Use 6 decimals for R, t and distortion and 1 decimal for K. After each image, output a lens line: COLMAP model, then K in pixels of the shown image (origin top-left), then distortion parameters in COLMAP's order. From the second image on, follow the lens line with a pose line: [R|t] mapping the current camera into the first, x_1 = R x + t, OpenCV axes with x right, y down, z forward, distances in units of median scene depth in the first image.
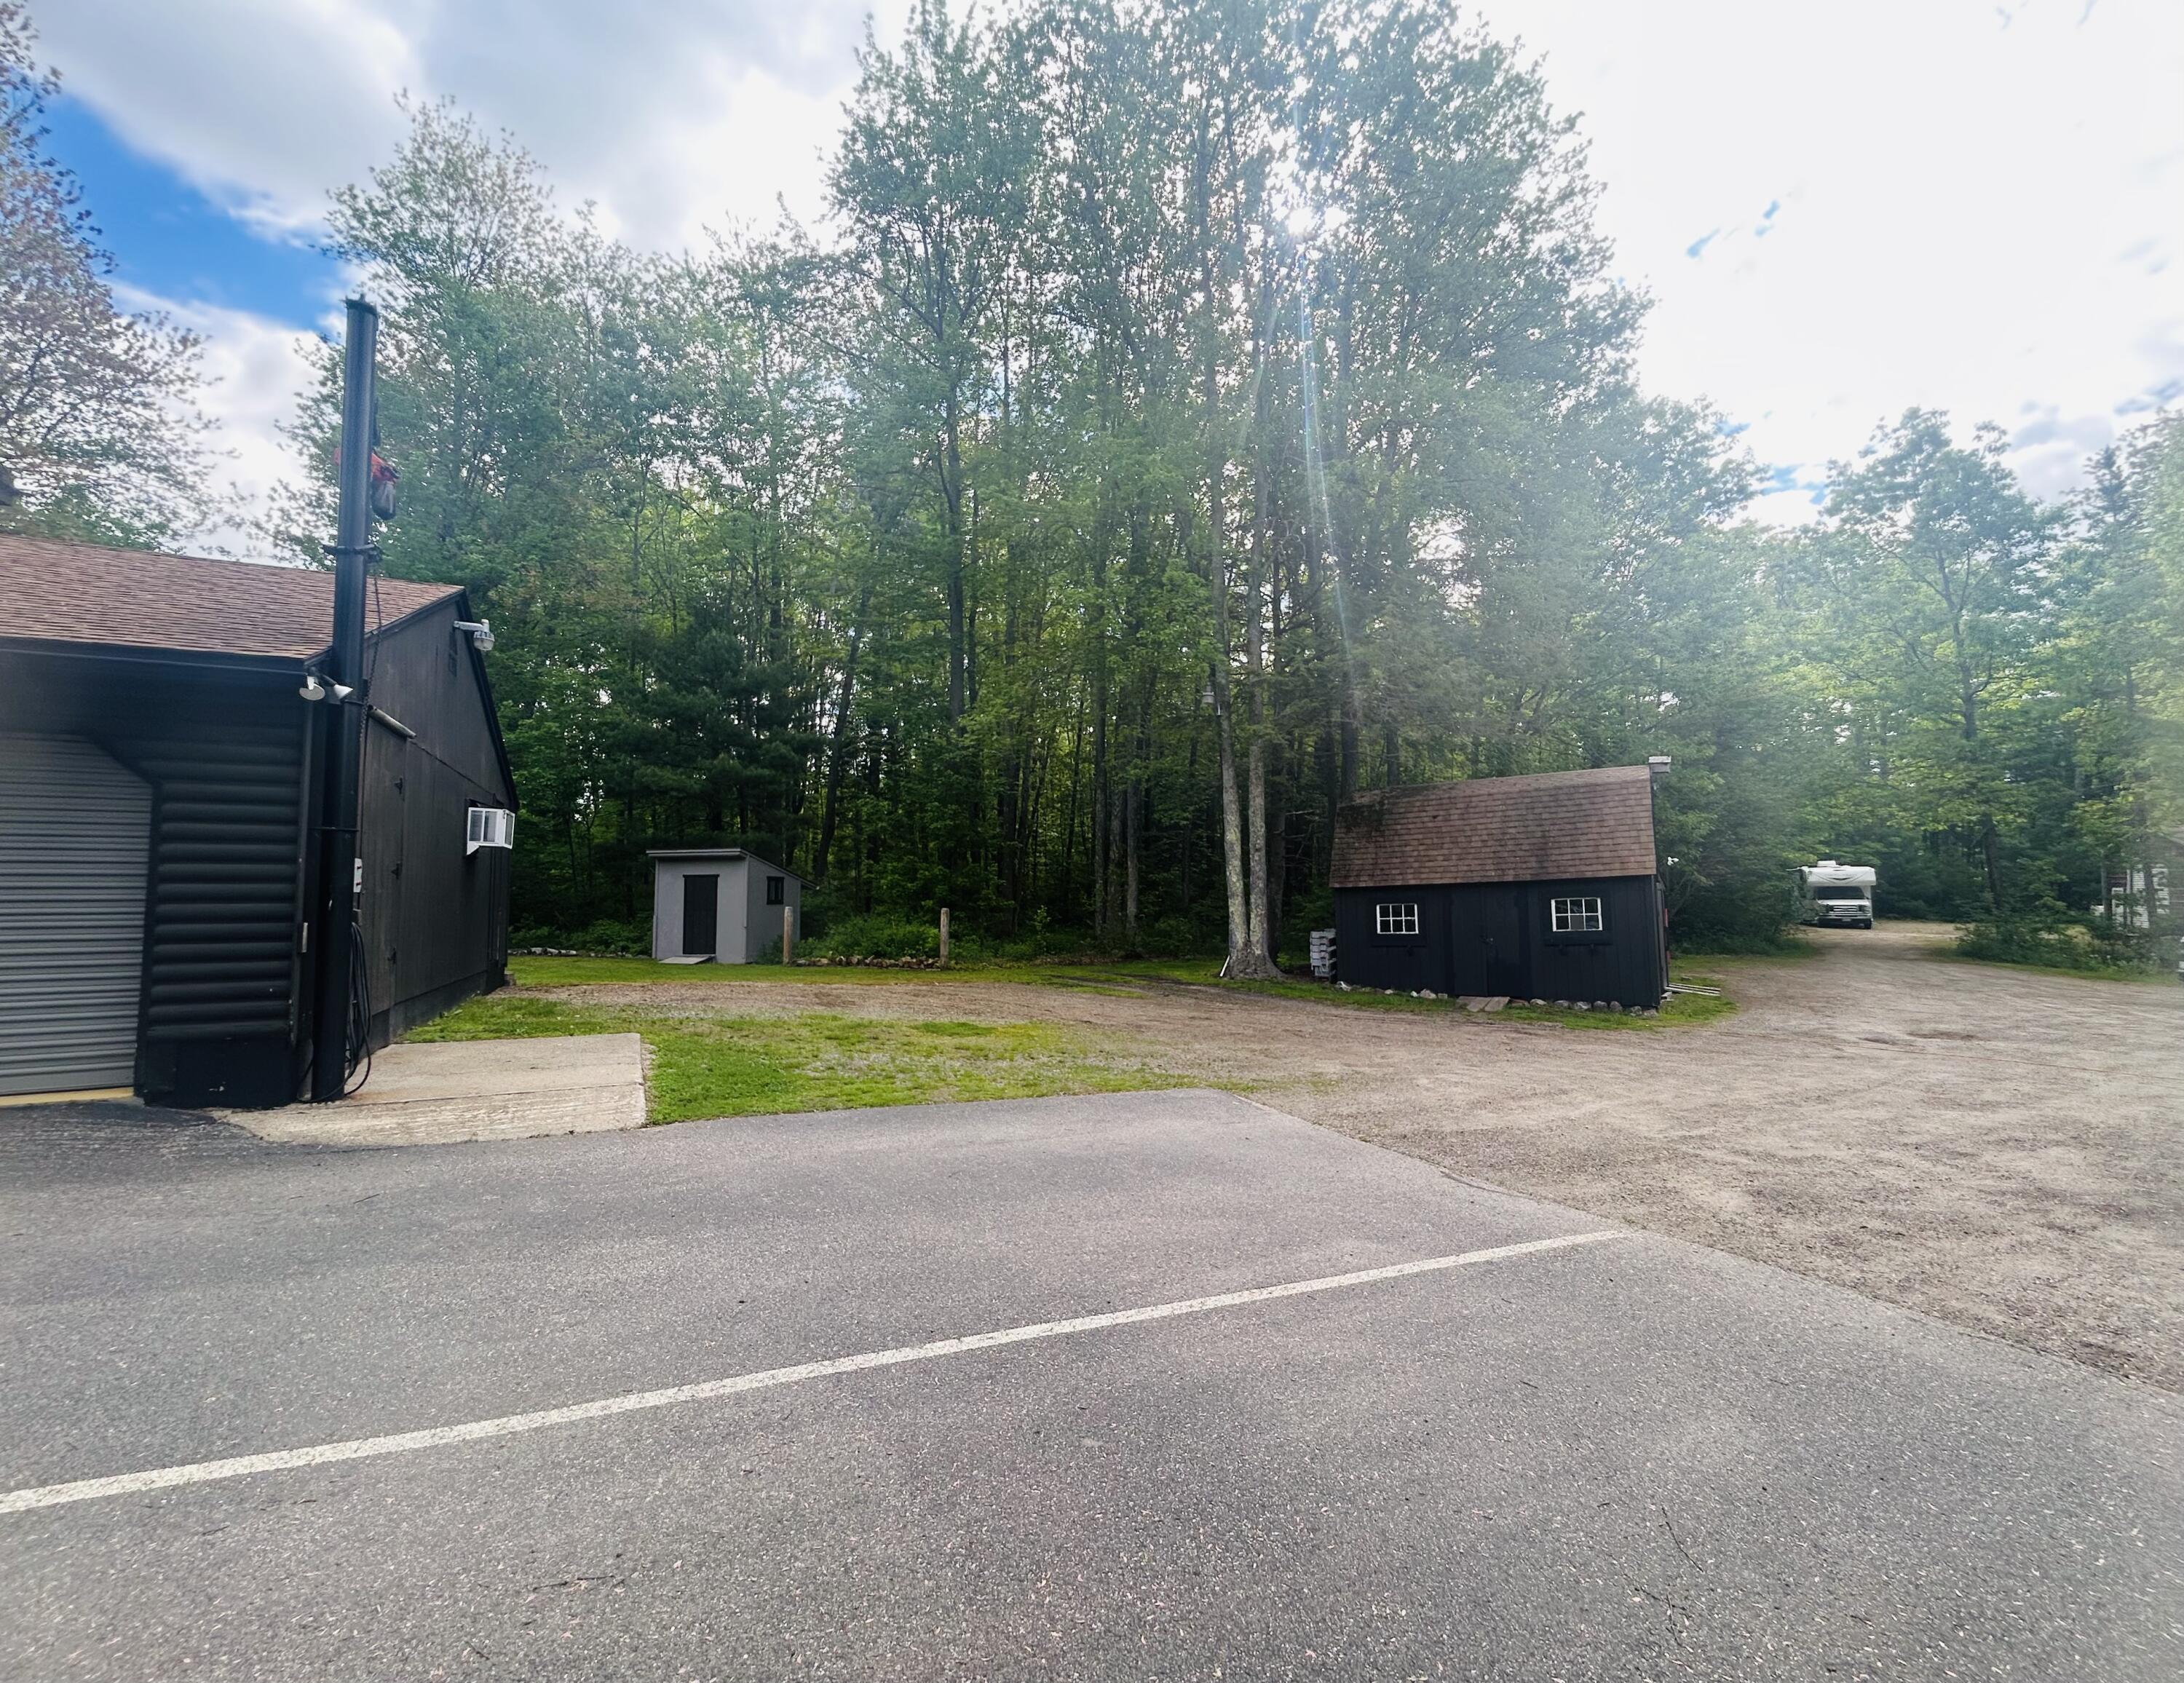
lens RADIAL K [[905.9, 0, 1123.6], [0, 905.9, 838.6], [0, 0, 1]] dist [0.002198, -0.000349]
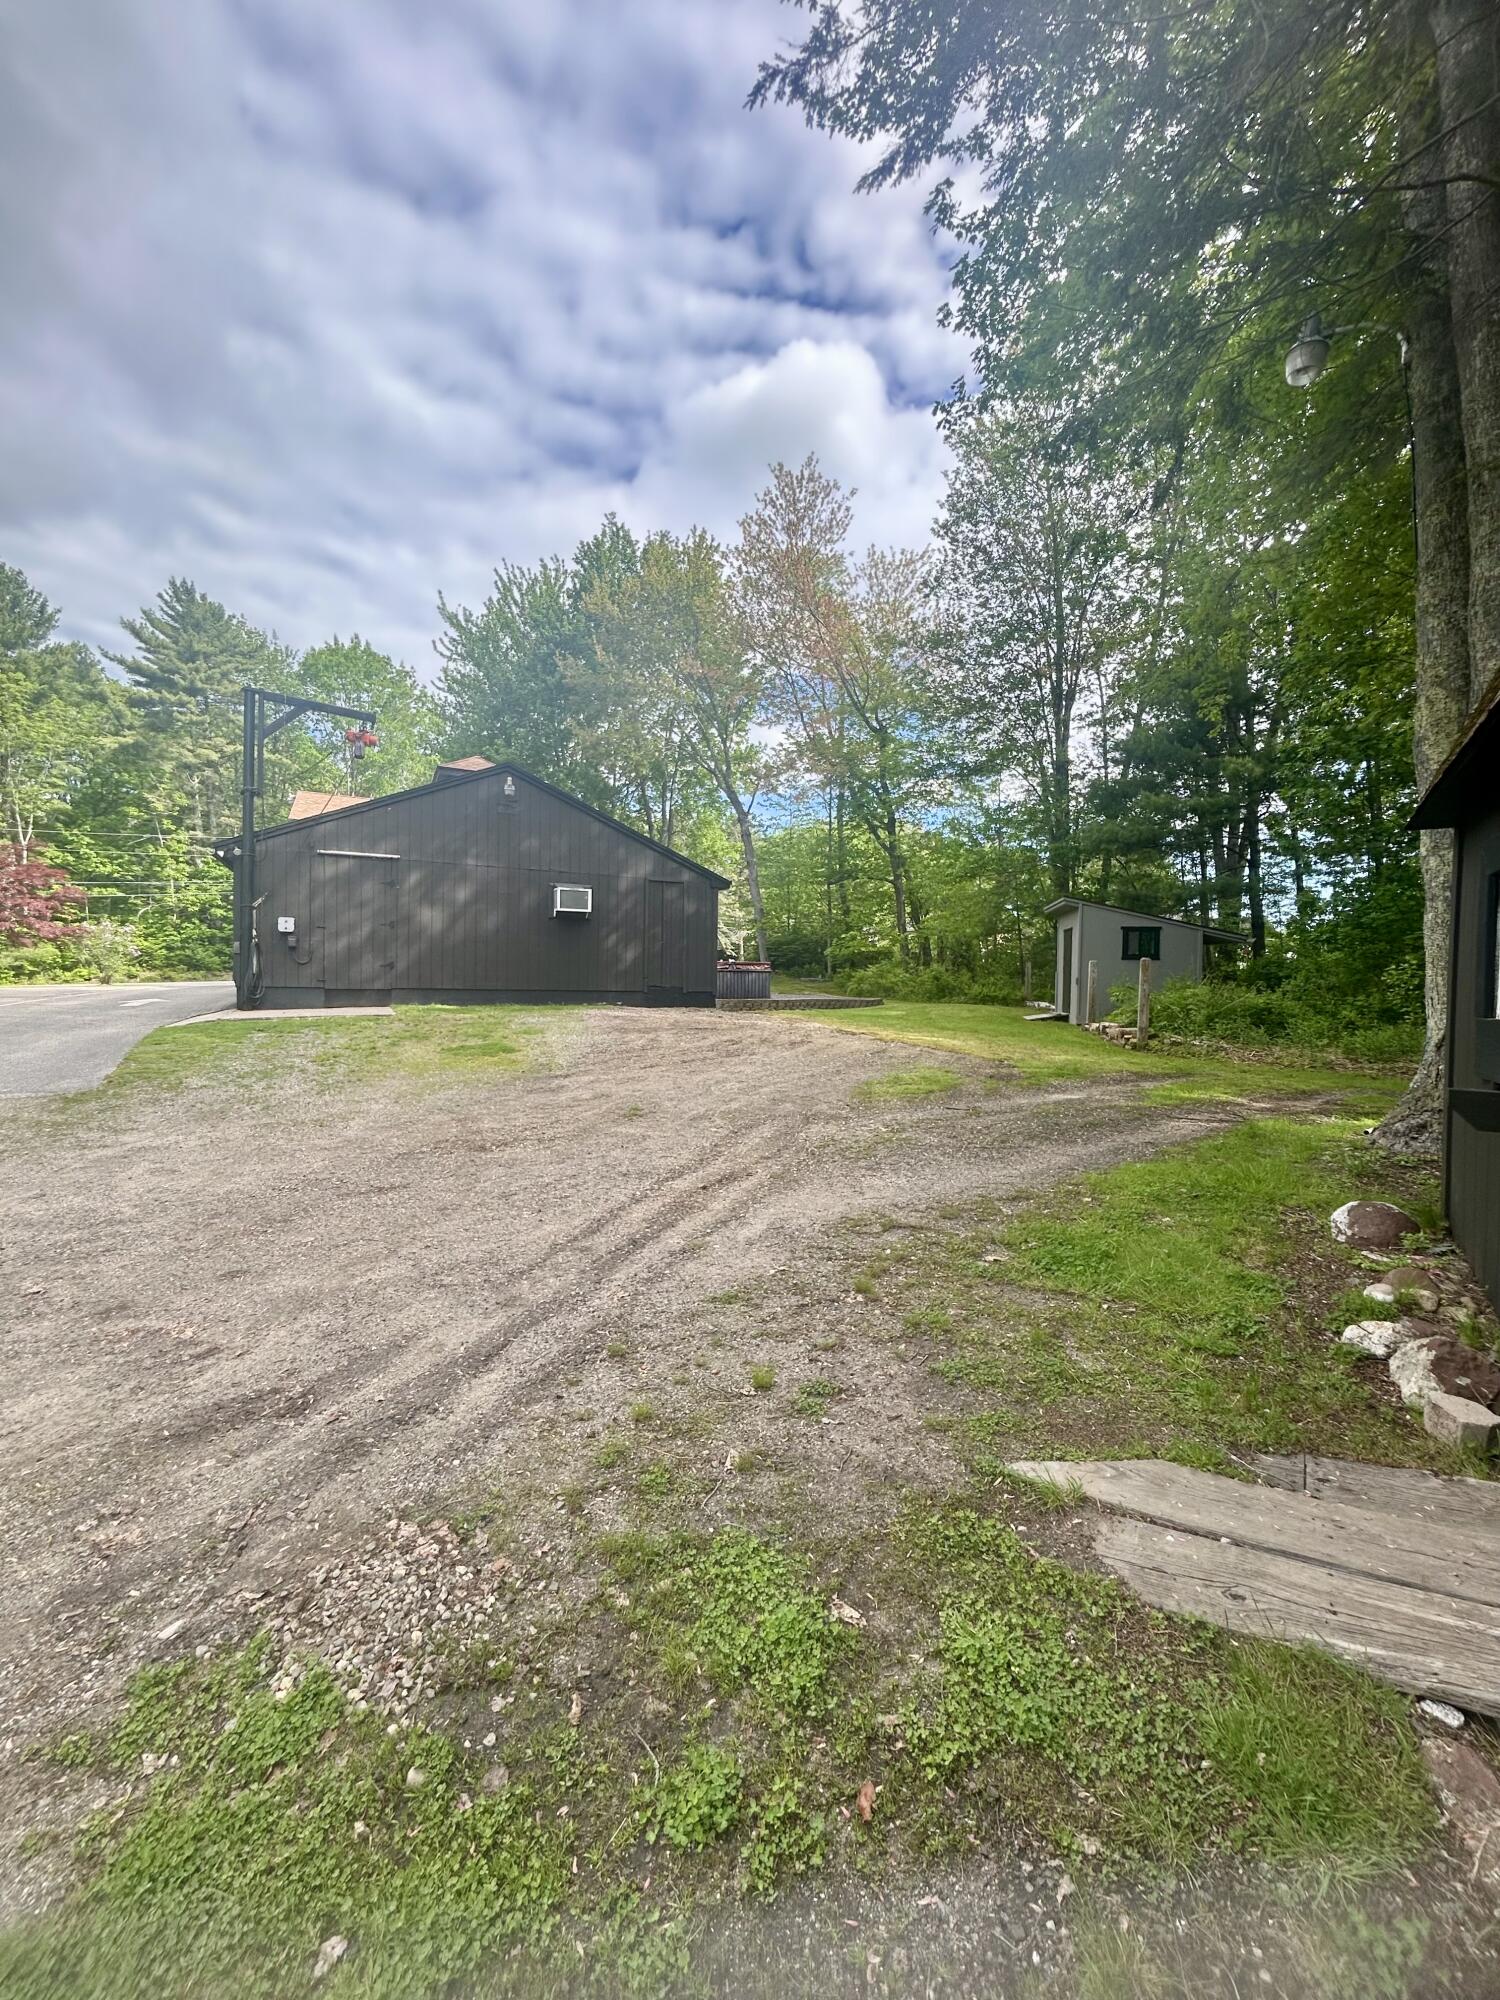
lens RADIAL K [[807.7, 0, 750.0], [0, 807.7, 1000.0], [0, 0, 1]] dist [-0.000901, -0.000061]
pose [[-0.025203, 0.032819, -0.999144, 0.473875], [0.048728, 0.998313, 0.031562, 0.086917], [0.998494, -0.047891, -0.026760, 0.849103]]
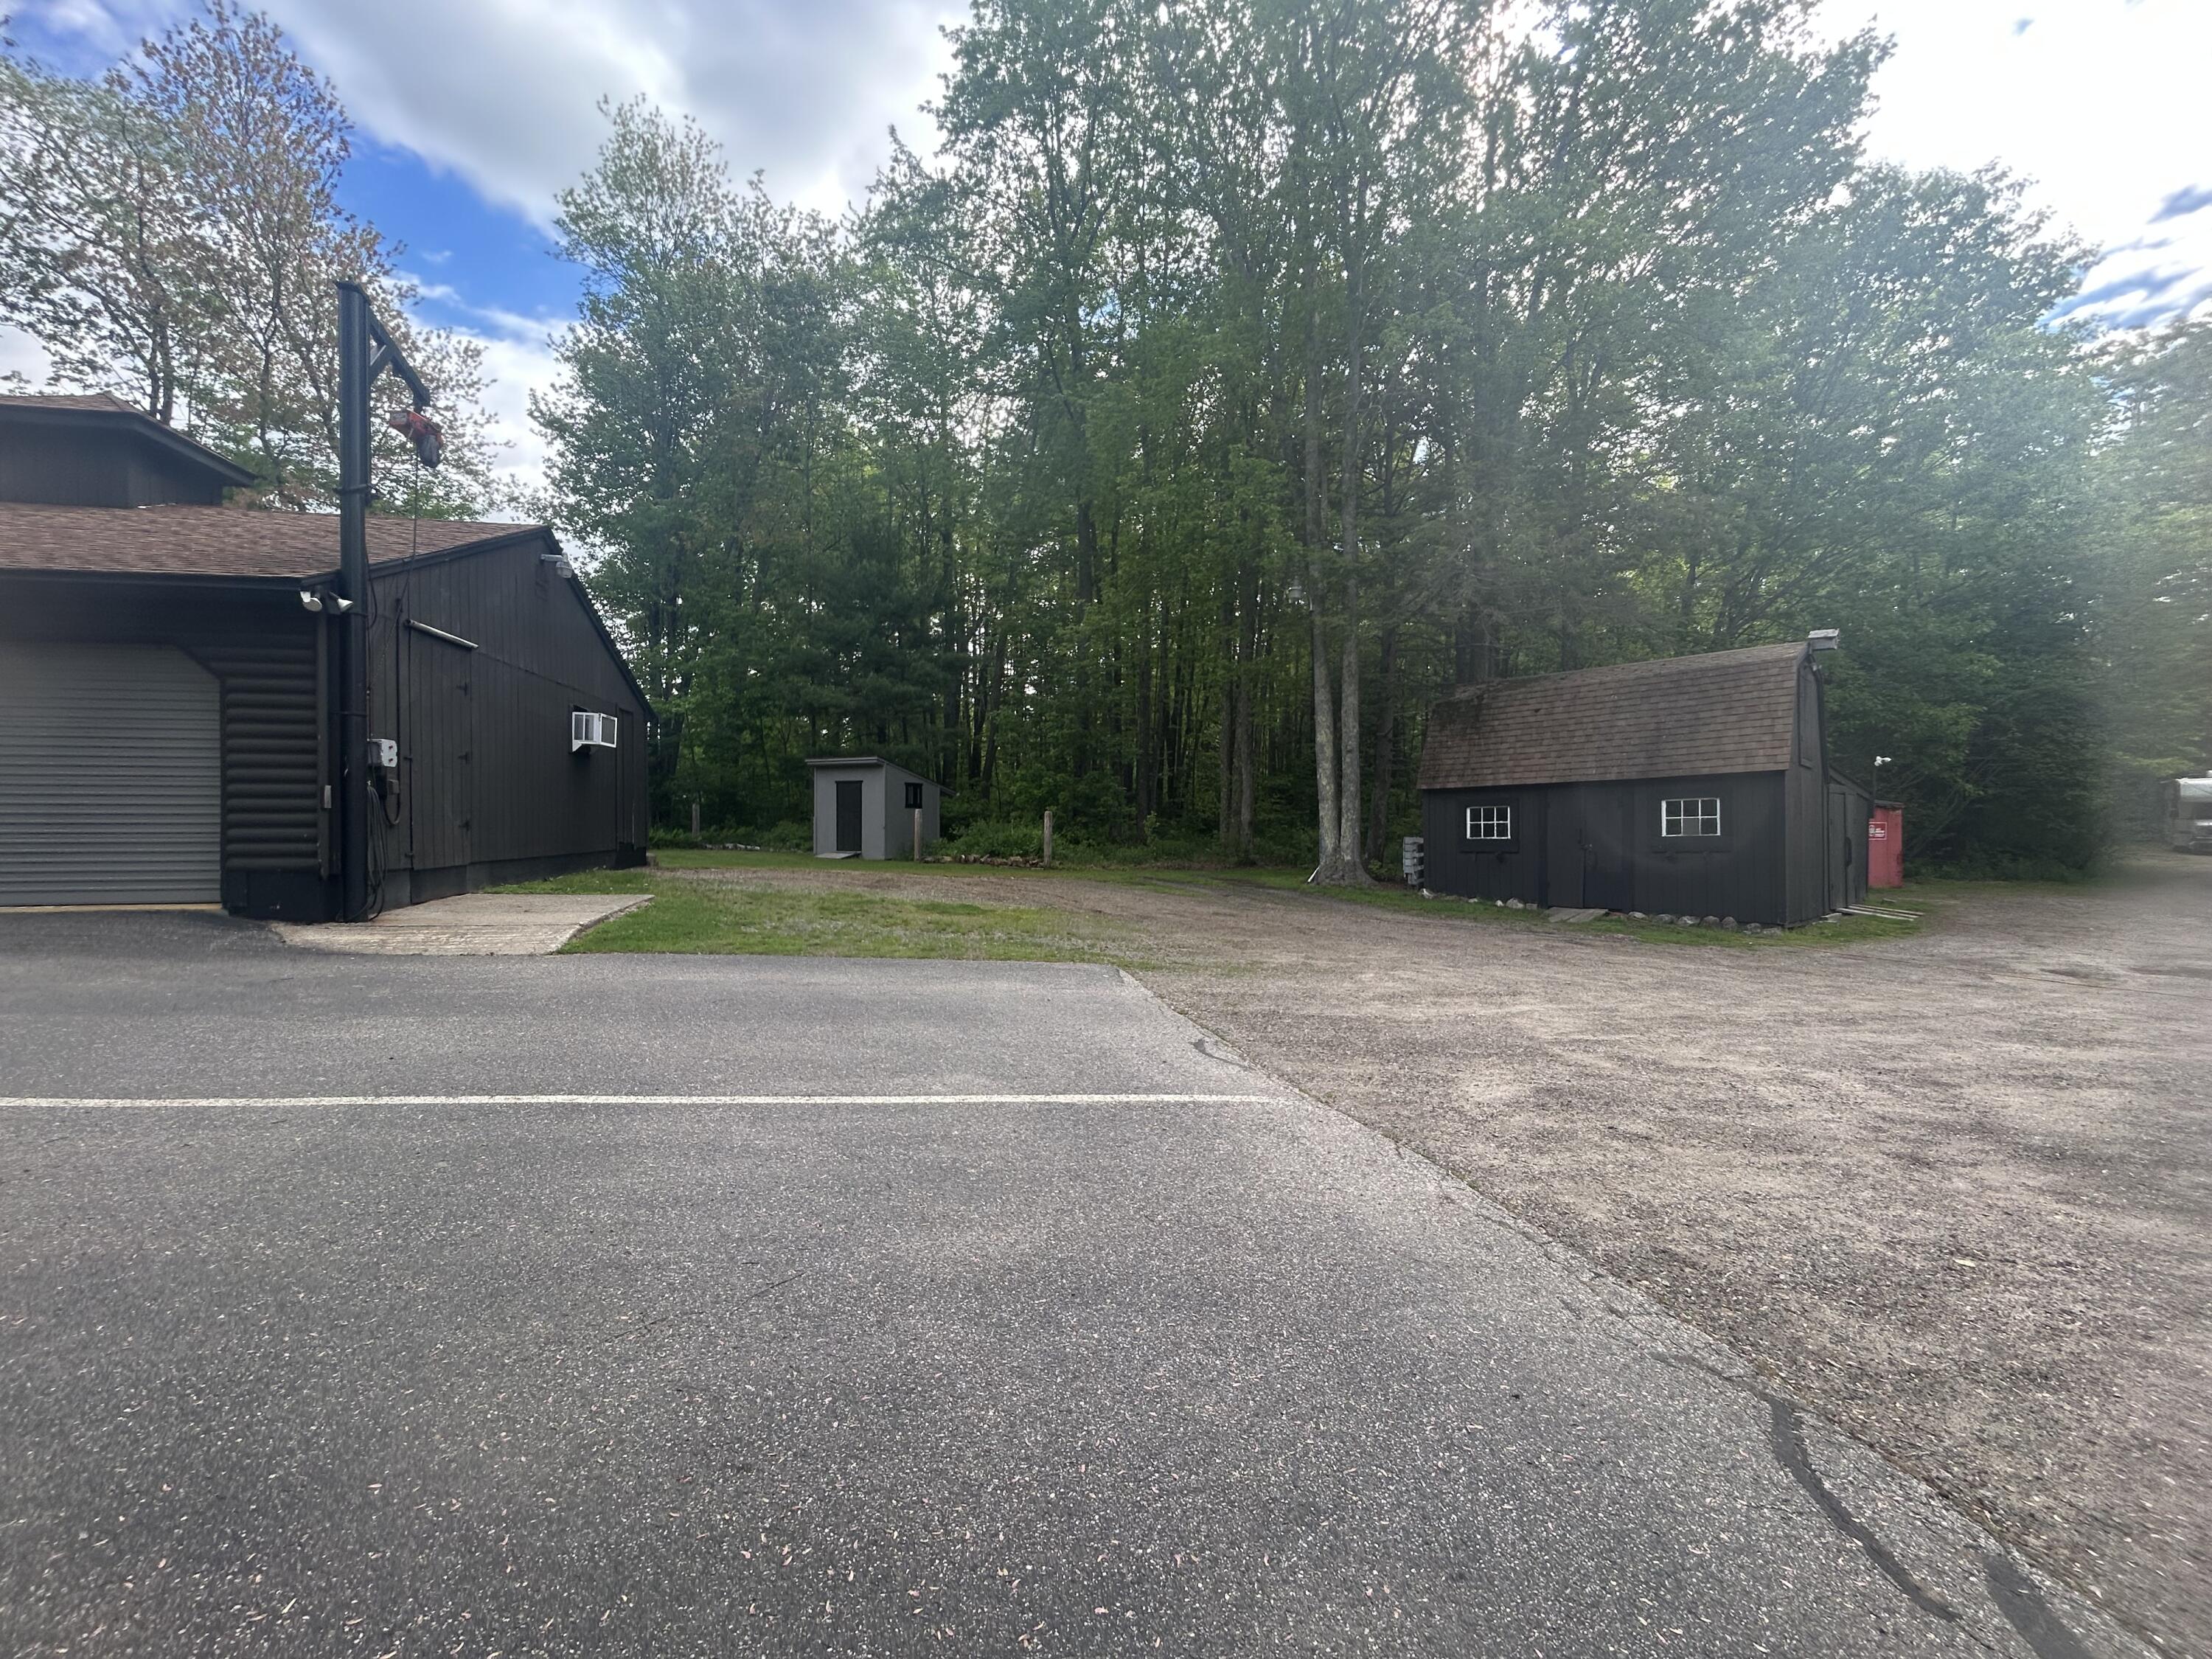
lens RADIAL K [[893.3, 0, 1106.0], [0, 893.3, 829.5], [0, 0, 1]] dist [-0.000901, -0.000061]
pose [[0.962709, 0.011842, -0.270280, 0.173908], [0.009143, 0.997047, 0.076253, 0.022558], [0.270385, -0.075881, 0.959757, 0.022278]]
